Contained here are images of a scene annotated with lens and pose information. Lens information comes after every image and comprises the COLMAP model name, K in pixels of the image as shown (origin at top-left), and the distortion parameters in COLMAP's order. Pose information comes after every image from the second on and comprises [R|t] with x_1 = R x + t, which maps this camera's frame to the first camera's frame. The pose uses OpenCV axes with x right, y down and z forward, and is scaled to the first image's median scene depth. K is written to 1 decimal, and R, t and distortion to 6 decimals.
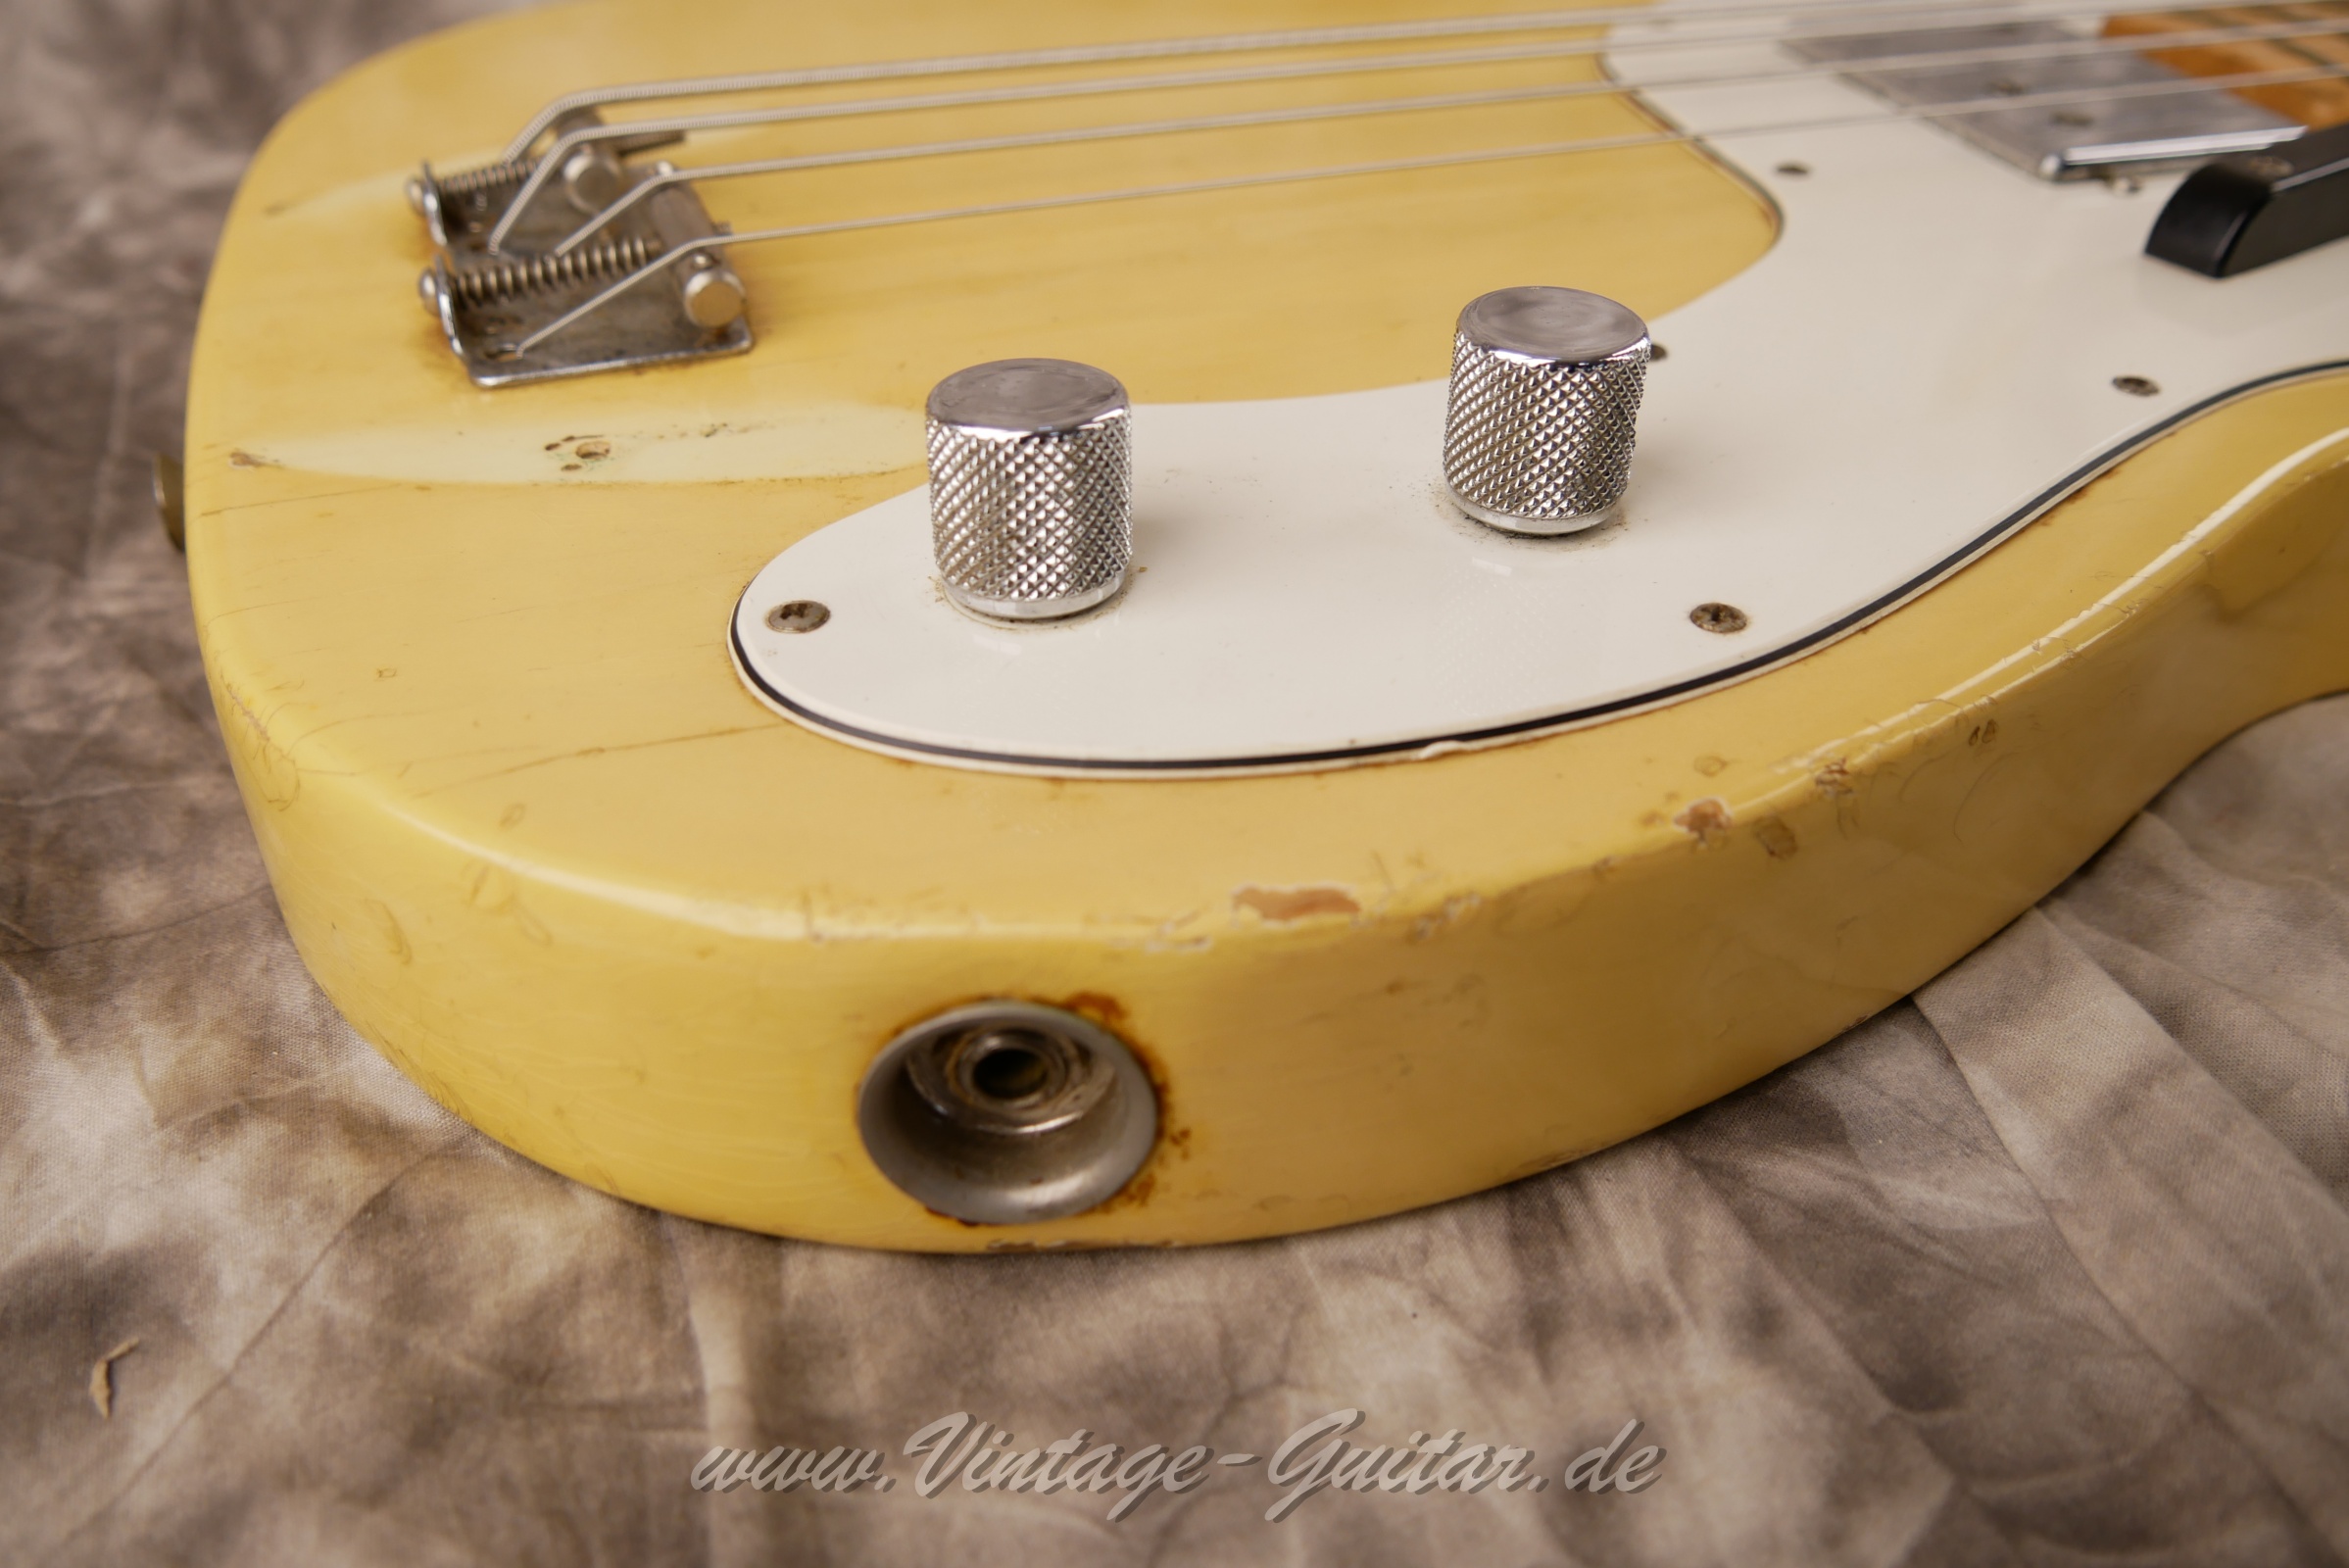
lens RADIAL K [[2084.3, 0, 1169.5], [0, 2084.3, 721.7], [0, 0, 1]] dist [-0.039067, 0.024639]
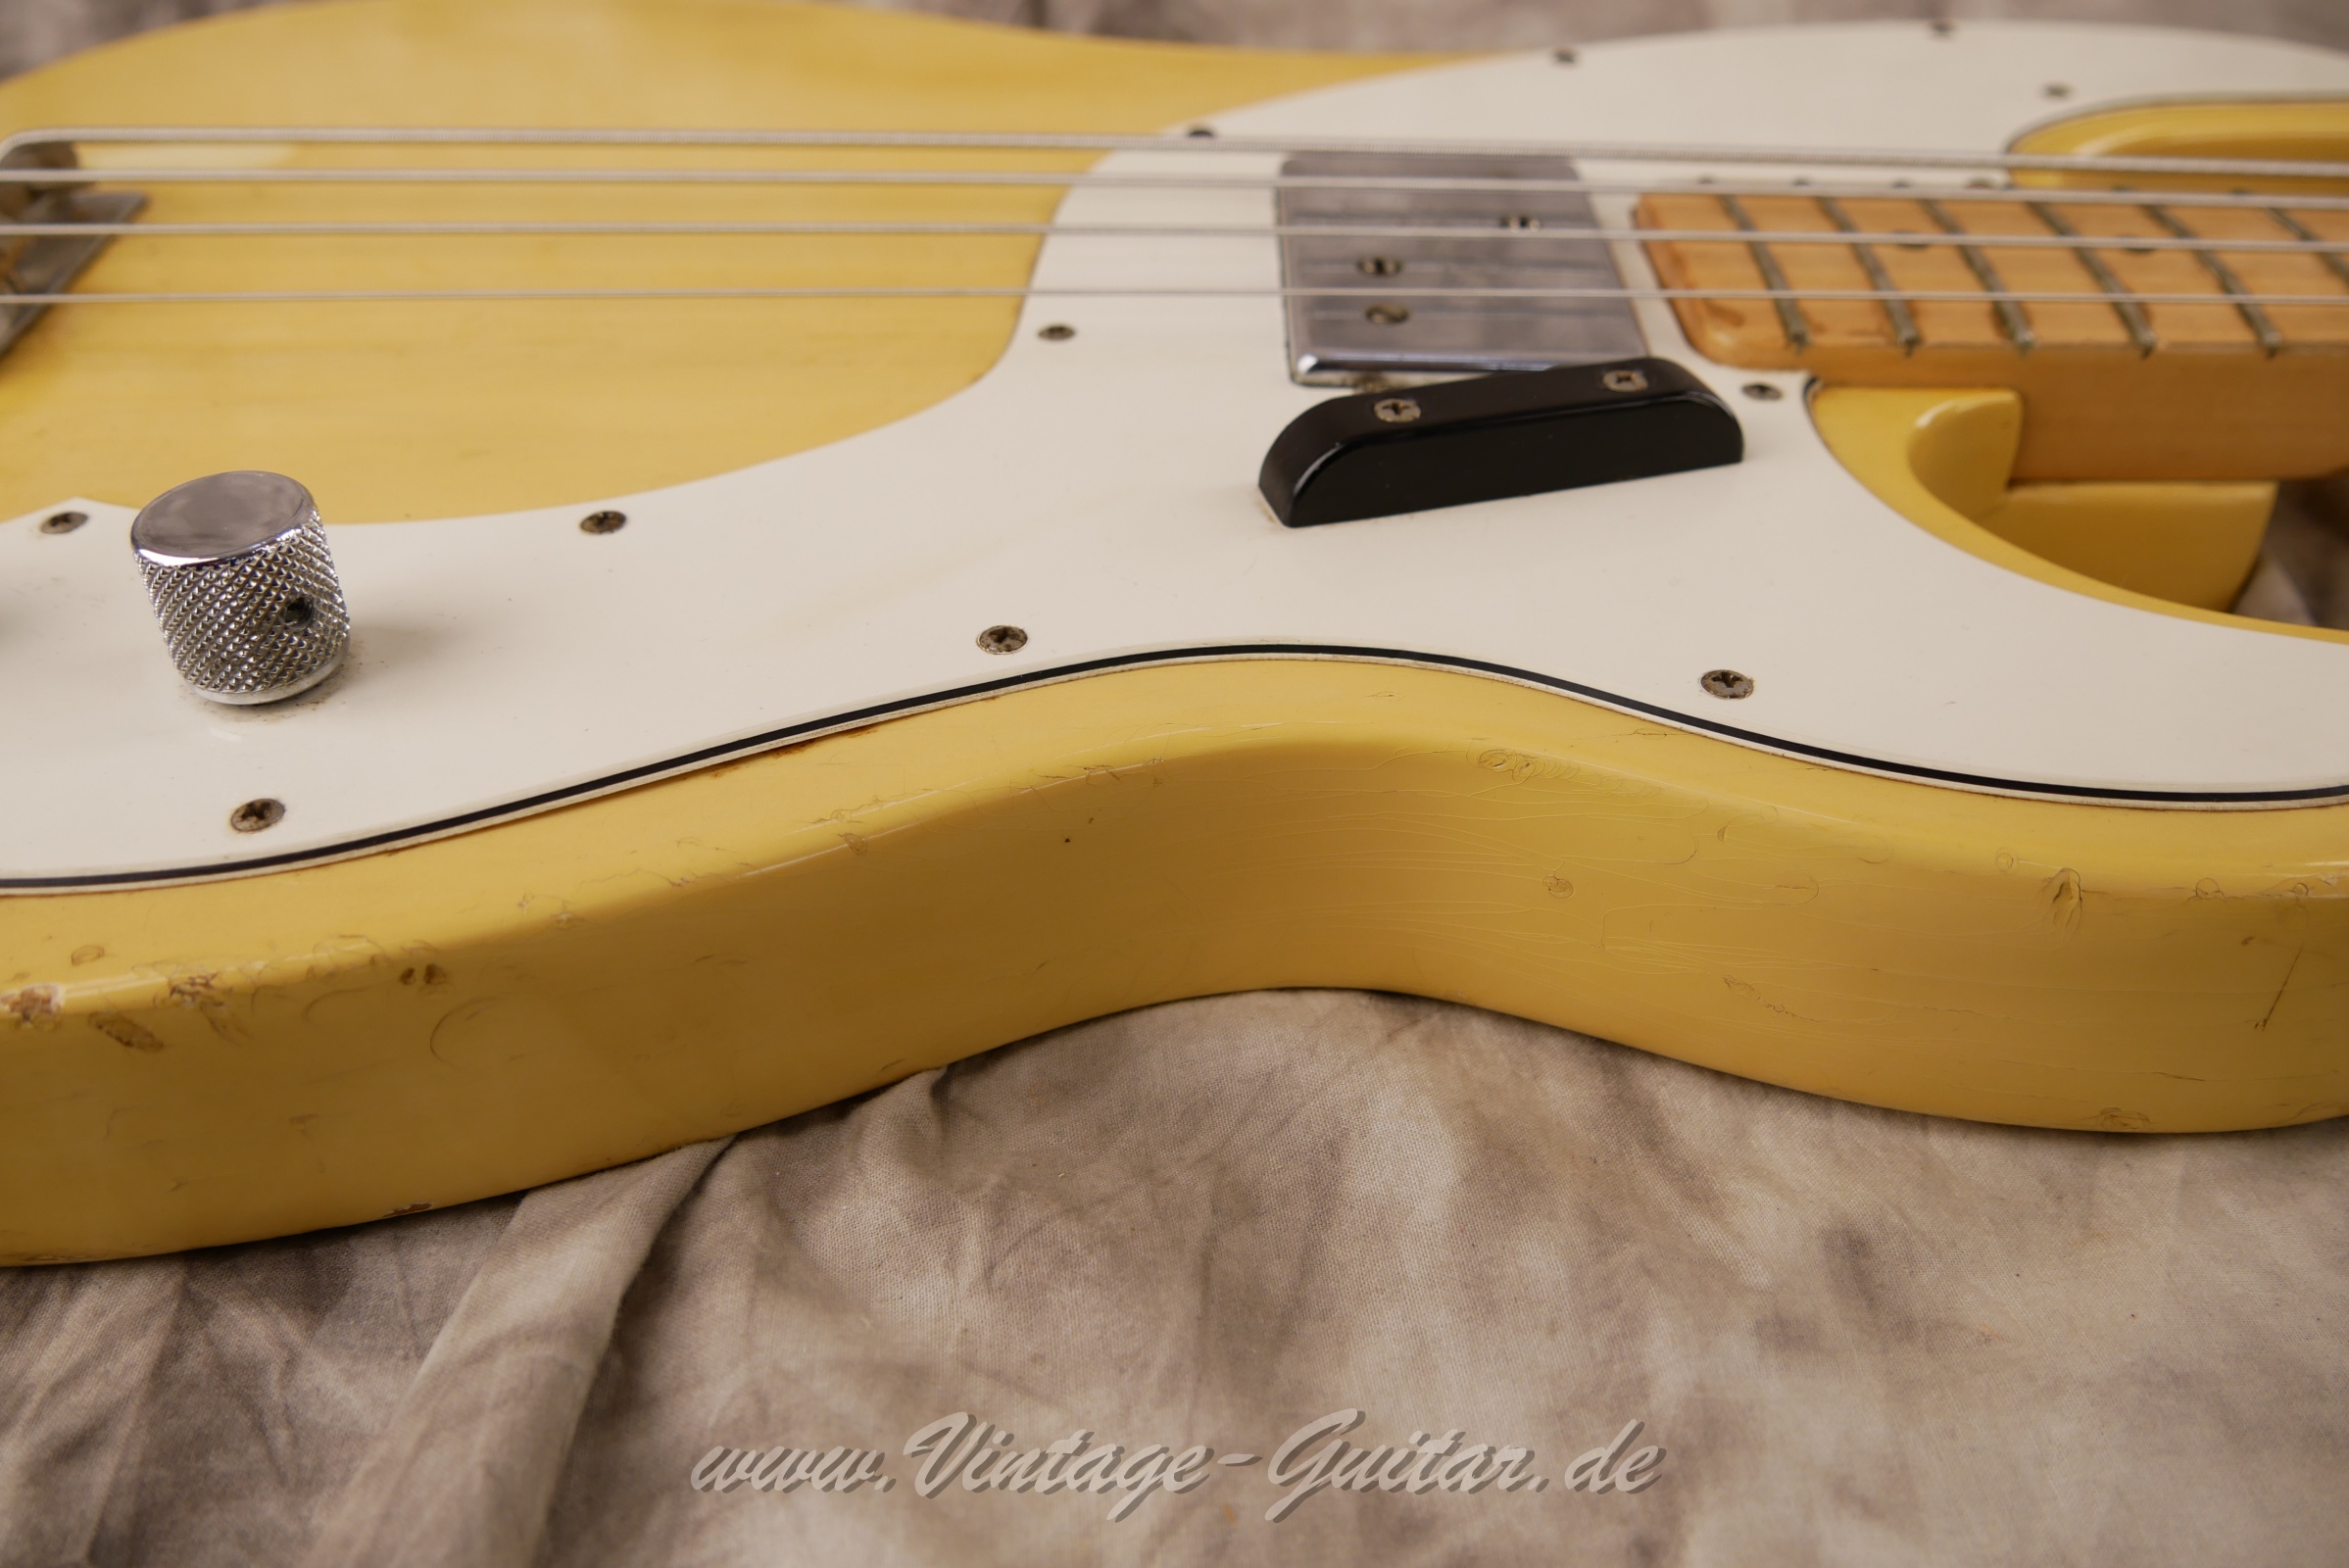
lens RADIAL K [[2084.3, 0, 1169.5], [0, 2084.3, 721.7], [0, 0, 1]] dist [-0.039067, 0.024639]
pose [[0.937733, 0.185713, -0.293543, 1.038501], [-0.168418, 0.982183, 0.083372, -0.273023], [0.303797, -0.028743, 0.952303, 0.127116]]
